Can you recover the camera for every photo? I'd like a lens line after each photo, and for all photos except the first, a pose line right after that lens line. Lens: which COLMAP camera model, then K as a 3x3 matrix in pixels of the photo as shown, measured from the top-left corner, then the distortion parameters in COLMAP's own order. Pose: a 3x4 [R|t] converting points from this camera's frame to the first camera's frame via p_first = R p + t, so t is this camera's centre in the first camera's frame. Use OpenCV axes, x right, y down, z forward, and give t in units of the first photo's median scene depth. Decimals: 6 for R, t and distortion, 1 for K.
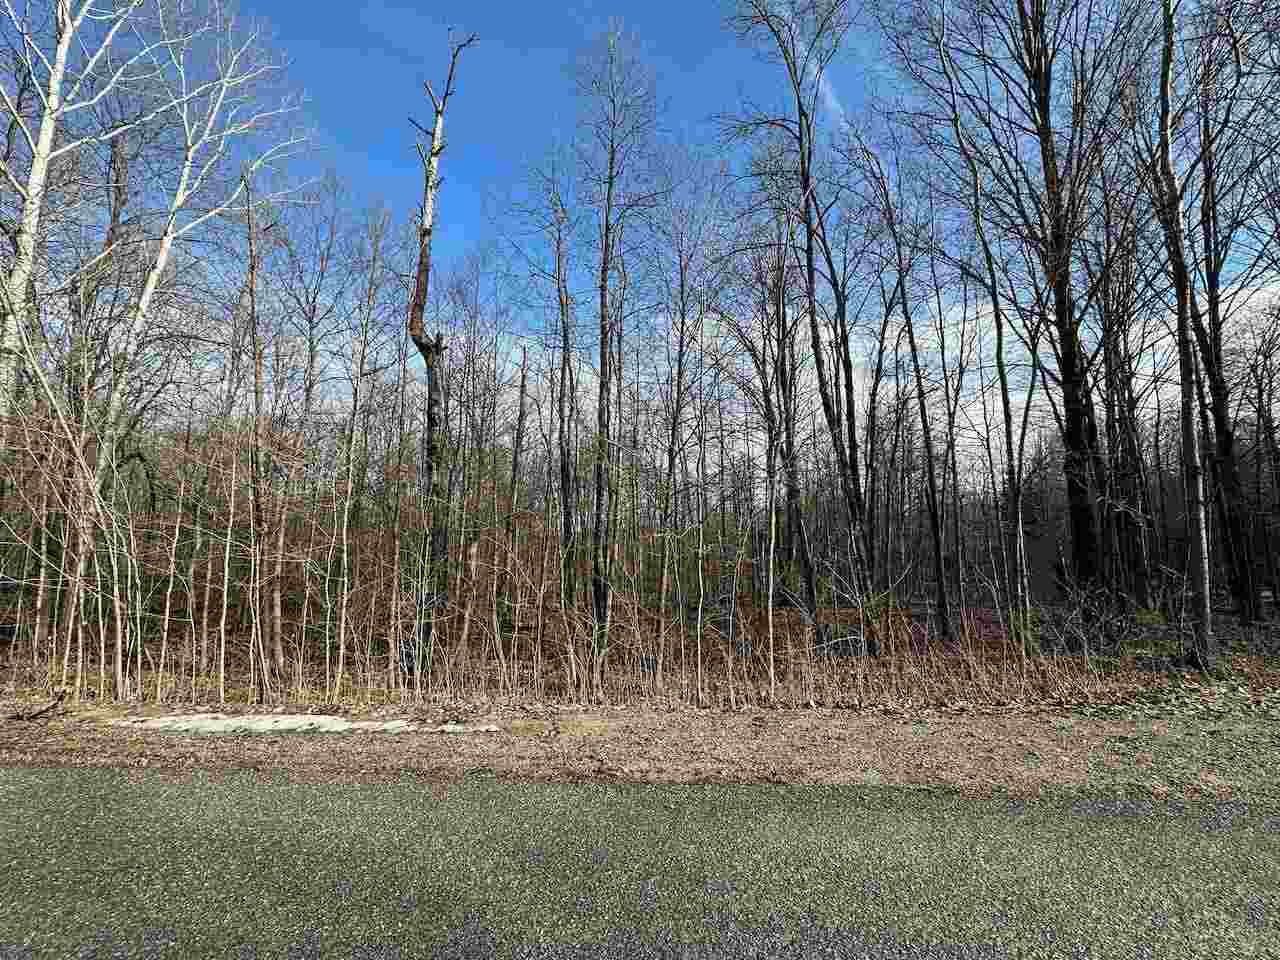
lens RADIAL K [[511.5, 0, 633.0], [0, 511.5, 481.9], [0, 0, 1]] dist [-0.003887, 0.000983]
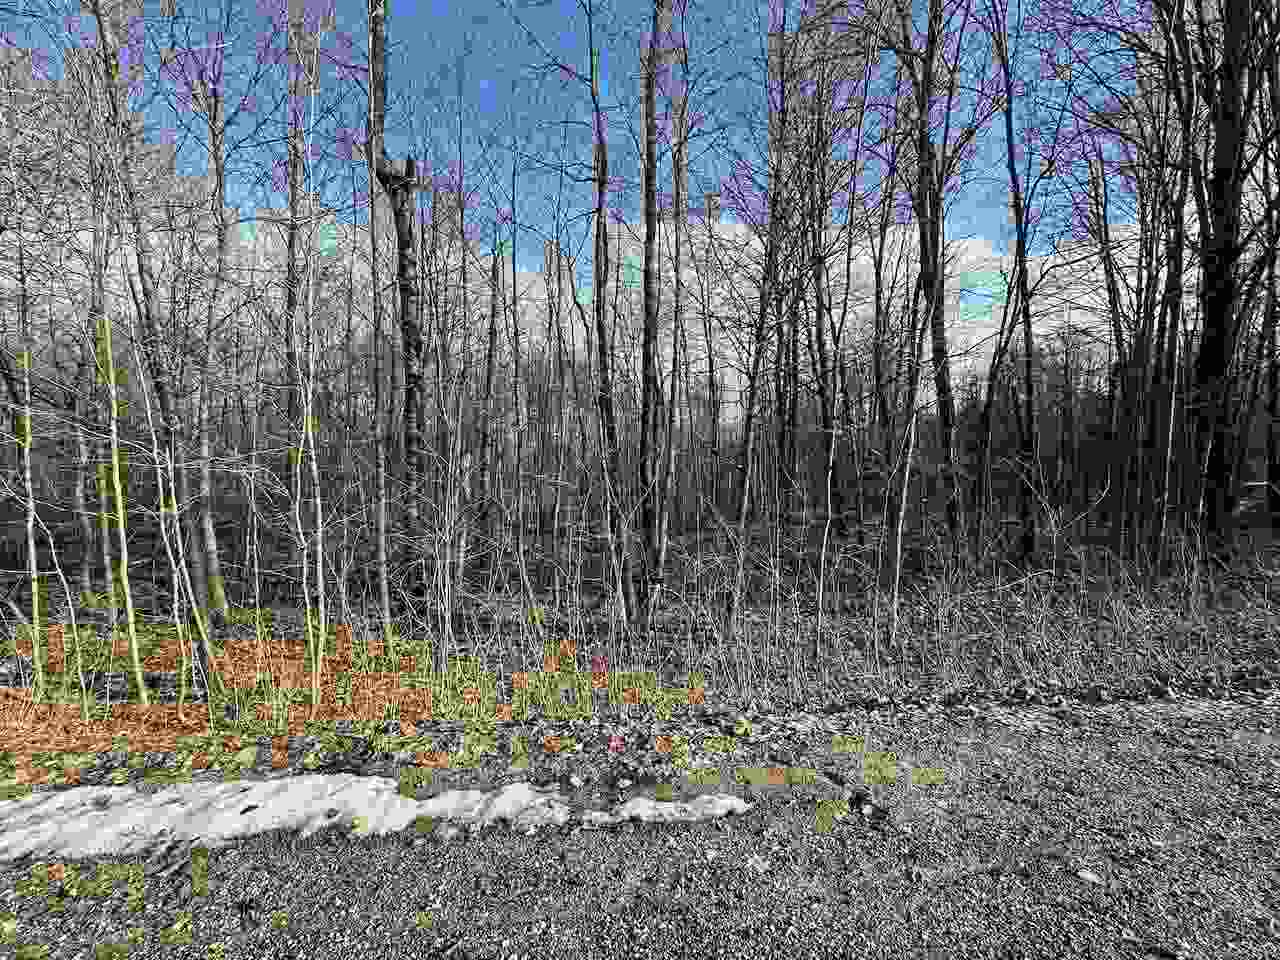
lens RADIAL K [[511.5, 0, 632.8], [0, 511.5, 479.3], [0, 0, 1]] dist [-0.003887, 0.000983]
pose [[0.995081, -0.007995, 0.098739, -1.050365], [-0.006982, 0.988599, 0.150407, 0.287266], [-0.098816, -0.150357, 0.983681, 1.478696]]
